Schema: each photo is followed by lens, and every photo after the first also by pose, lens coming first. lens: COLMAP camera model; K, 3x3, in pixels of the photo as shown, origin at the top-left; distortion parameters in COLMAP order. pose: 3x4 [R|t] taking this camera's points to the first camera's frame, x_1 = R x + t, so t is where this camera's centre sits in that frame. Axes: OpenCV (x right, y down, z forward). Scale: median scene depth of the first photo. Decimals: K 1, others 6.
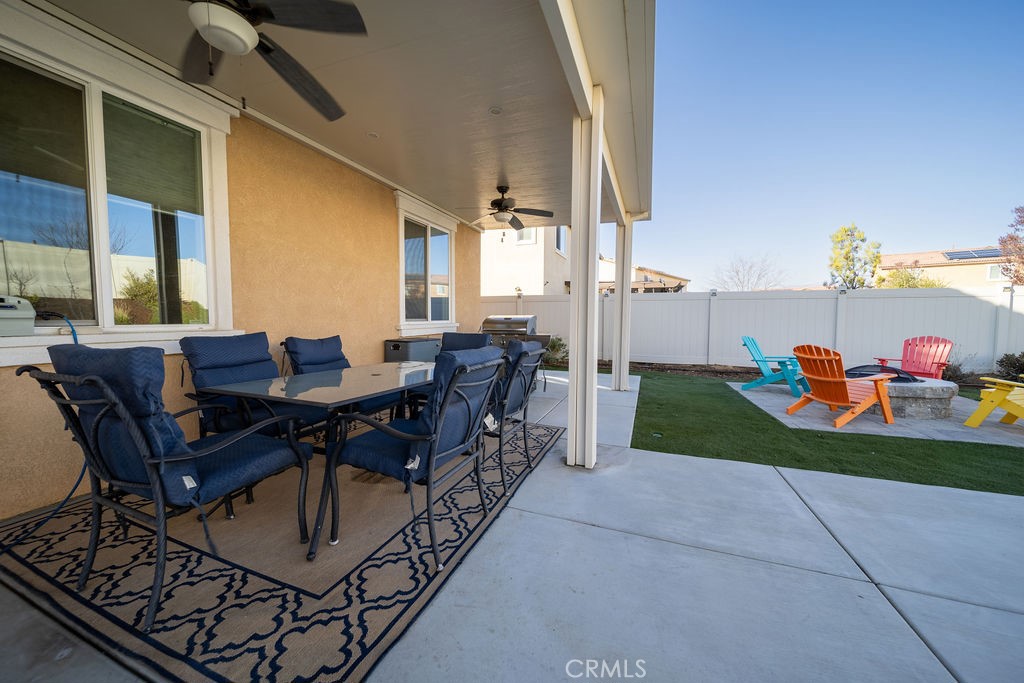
lens RADIAL K [[359.2, 0, 508.5], [0, 359.2, 340.1], [0, 0, 1]] dist [-0.001298, -0.000489]
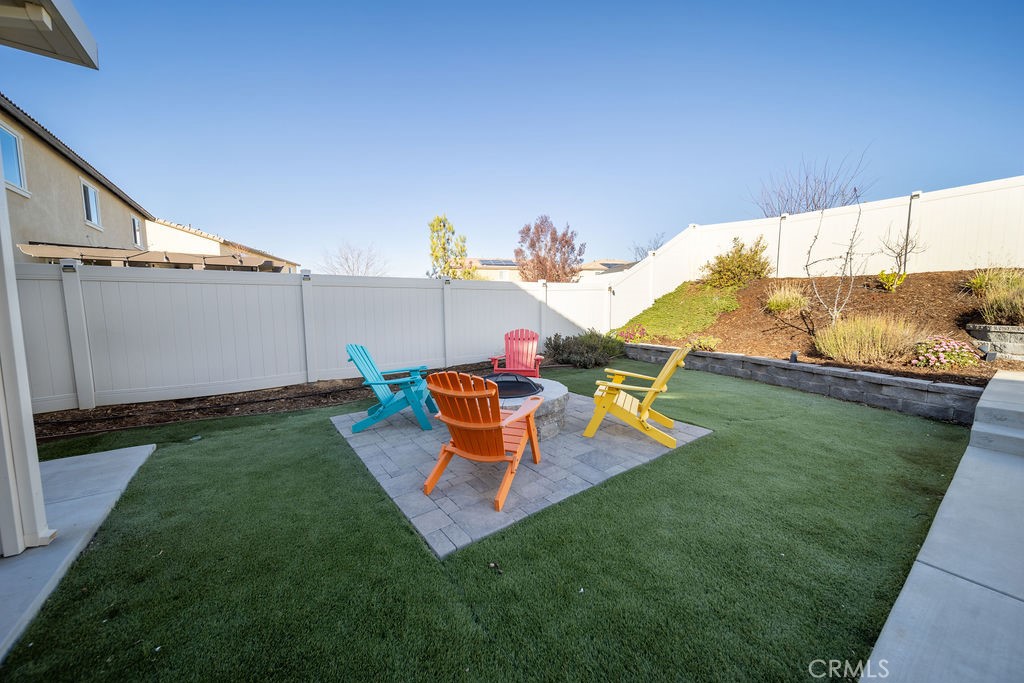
lens RADIAL K [[359.2, 0, 516.0], [0, 359.2, 338.9], [0, 0, 1]] dist [-0.001298, -0.000489]
pose [[0.549016, -0.087303, 0.831240, 0.212296], [0.062786, 0.996028, 0.063141, -0.030204], [-0.833450, 0.017525, 0.552317, 0.294184]]
